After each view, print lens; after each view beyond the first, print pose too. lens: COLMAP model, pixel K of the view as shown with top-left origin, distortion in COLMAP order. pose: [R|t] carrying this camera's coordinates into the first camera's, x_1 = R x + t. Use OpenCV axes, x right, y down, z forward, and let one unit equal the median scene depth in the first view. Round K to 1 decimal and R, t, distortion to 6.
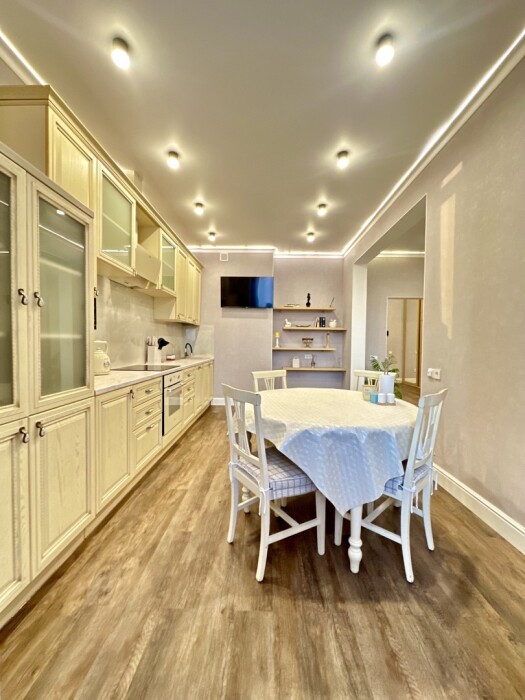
lens RADIAL K [[278.8, 0, 263.1], [0, 278.8, 349.7], [0, 0, 1]] dist [-0.001948, 0.000670]
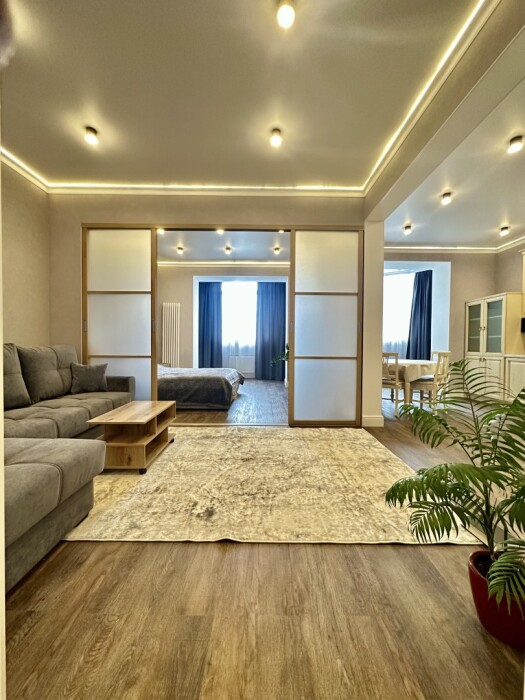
lens RADIAL K [[278.8, 0, 260.9], [0, 278.8, 352.6], [0, 0, 1]] dist [-0.001948, 0.000670]
pose [[-0.999729, -0.016883, -0.016008, 1.344083], [-0.017659, 0.998613, 0.049610, 0.016275], [0.015148, 0.049879, -0.998640, 2.665316]]
